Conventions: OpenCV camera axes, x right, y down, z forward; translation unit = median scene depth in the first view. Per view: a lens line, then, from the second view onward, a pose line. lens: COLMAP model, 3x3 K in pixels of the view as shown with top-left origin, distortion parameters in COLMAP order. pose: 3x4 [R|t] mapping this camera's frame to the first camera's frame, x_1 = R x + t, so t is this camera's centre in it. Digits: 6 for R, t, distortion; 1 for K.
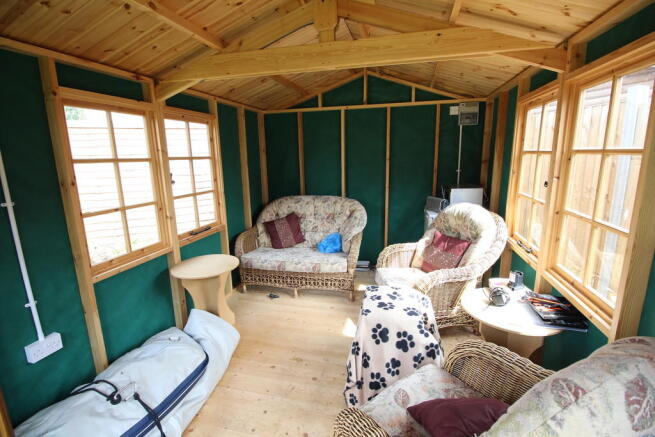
lens RADIAL K [[310.0, 0, 326.8], [0, 310.0, 217.0], [0, 0, 1]] dist [-0.000022, 0.000003]
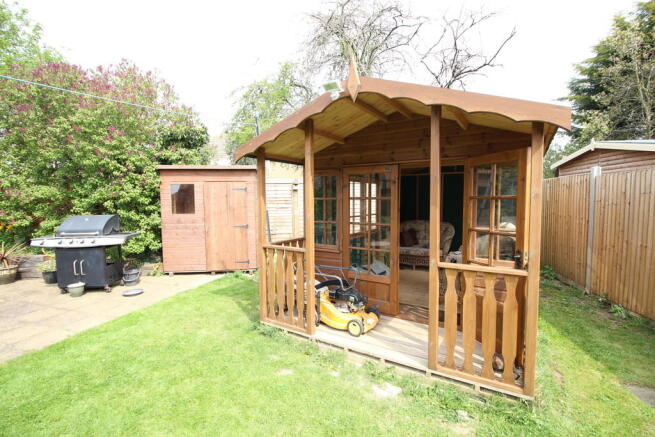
lens RADIAL K [[307.3, 0, 329.3], [0, 307.3, 219.6], [0, 0, 1]] dist [-0.002939, 0.000062]
pose [[0.952219, 0.028772, -0.304058, -0.027291], [-0.067837, 0.990609, -0.118708, 0.187496], [0.297787, 0.133662, 0.945229, -0.903053]]
